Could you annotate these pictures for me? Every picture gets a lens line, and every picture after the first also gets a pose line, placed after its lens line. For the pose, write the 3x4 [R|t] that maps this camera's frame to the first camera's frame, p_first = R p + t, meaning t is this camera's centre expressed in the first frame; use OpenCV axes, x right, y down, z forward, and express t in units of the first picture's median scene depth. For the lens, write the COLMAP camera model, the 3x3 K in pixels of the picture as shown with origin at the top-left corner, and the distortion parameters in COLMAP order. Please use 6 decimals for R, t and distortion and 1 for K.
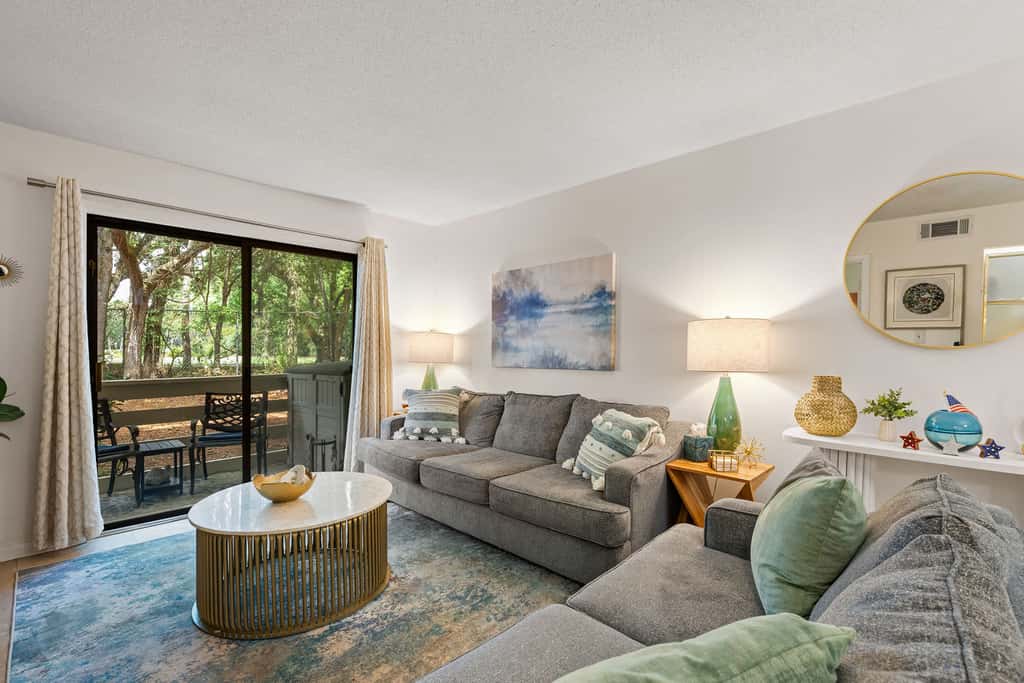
lens RADIAL K [[470.4, 0, 515.3], [0, 470.4, 350.6], [0, 0, 1]] dist [0.001060, 0.000305]
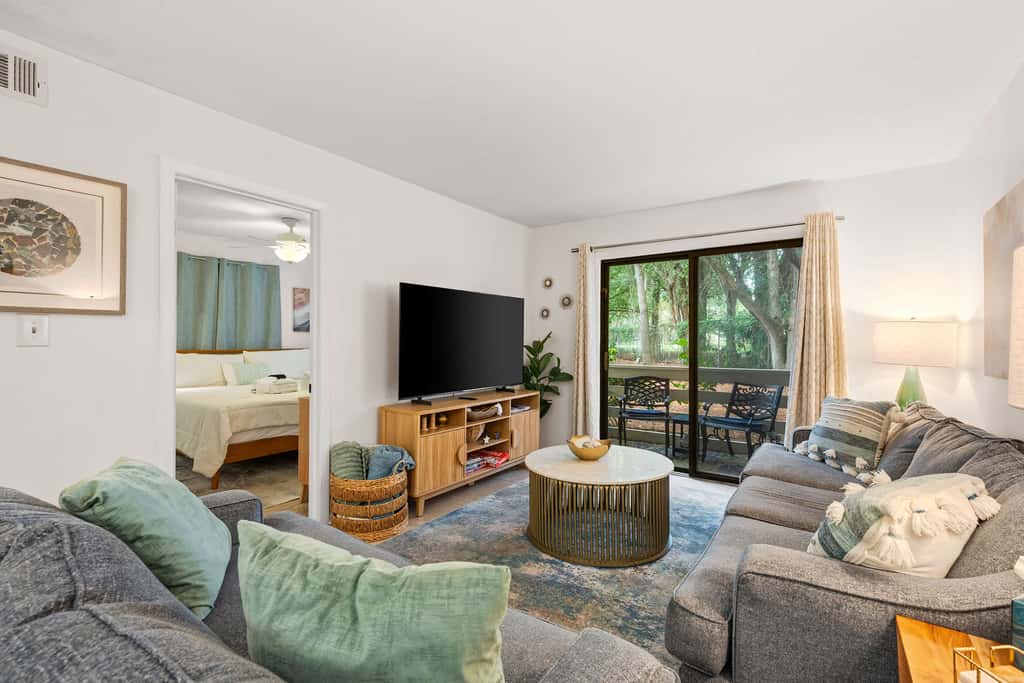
lens RADIAL K [[438.3, 0, 532.9], [0, 438.3, 340.1], [0, 0, 1]] dist [-0.000464, -0.000378]
pose [[0.176237, -0.008406, -0.984312, 0.419132], [-0.011674, 0.999875, -0.010629, 0.002790], [0.984278, 0.013364, 0.176117, 0.395469]]
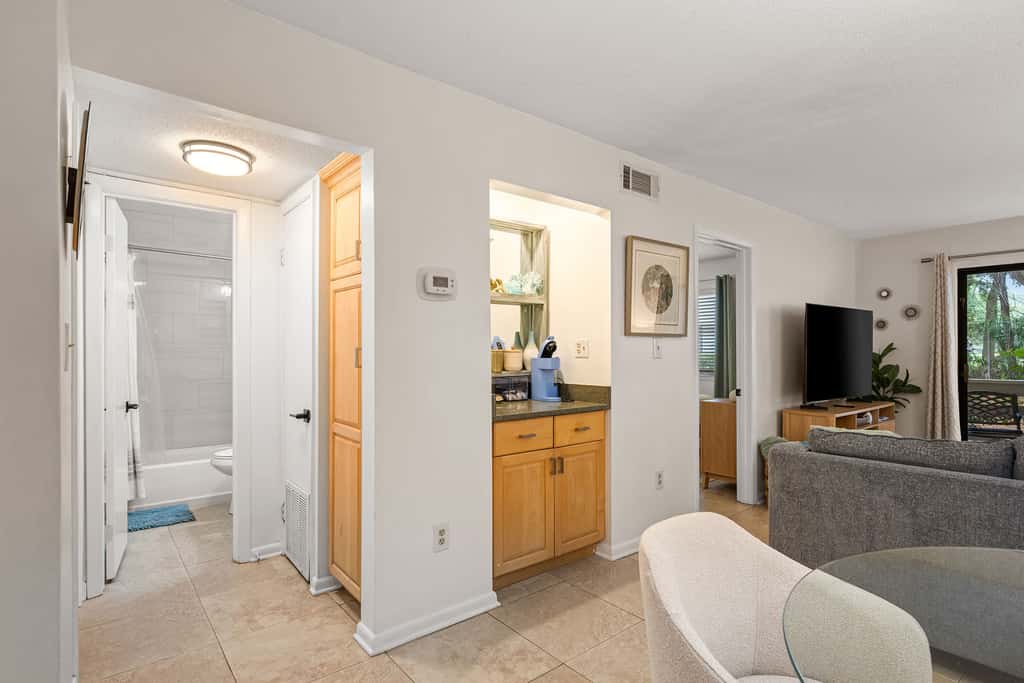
lens RADIAL K [[511.5, 0, 514.4], [0, 511.5, 346.3], [0, 0, 1]] dist [-0.006702, 0.000469]
pose [[-0.123586, -0.016901, -0.992190, 0.750828], [-0.008933, 0.999833, -0.015918, 0.006382], [0.992294, 0.006896, -0.123716, -0.204005]]
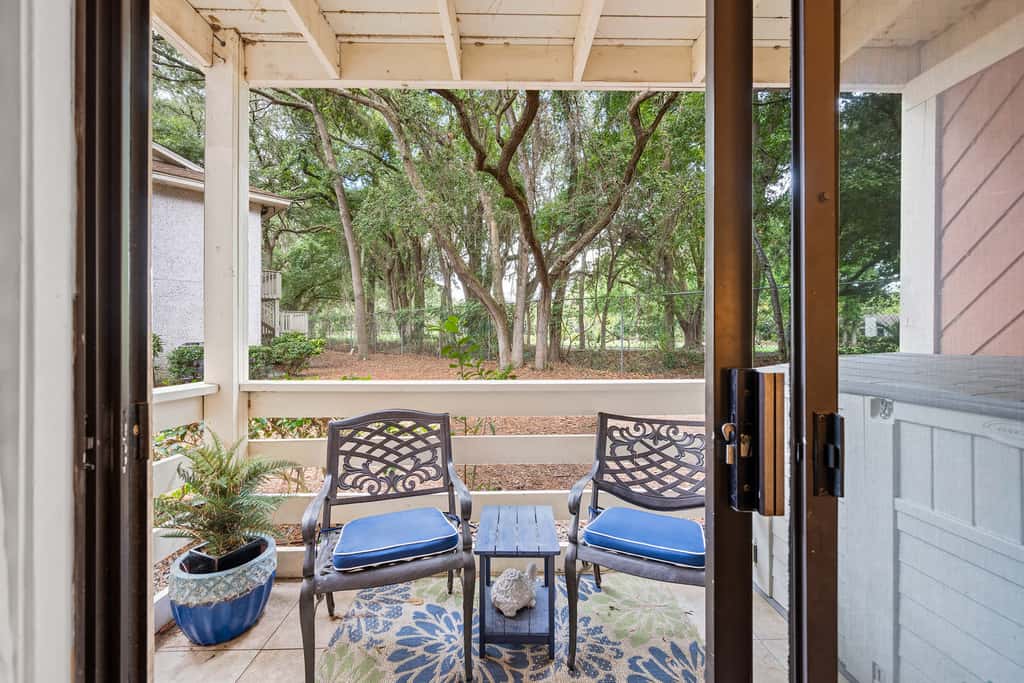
lens RADIAL K [[406.6, 0, 509.8], [0, 406.6, 339.0], [0, 0, 1]] dist [-0.000632, -0.000096]
pose [[0.706585, 0.006551, -0.707598, -0.526912], [-0.002729, 0.999975, 0.006533, 0.008485], [0.707623, -0.002685, 0.706585, 0.790146]]
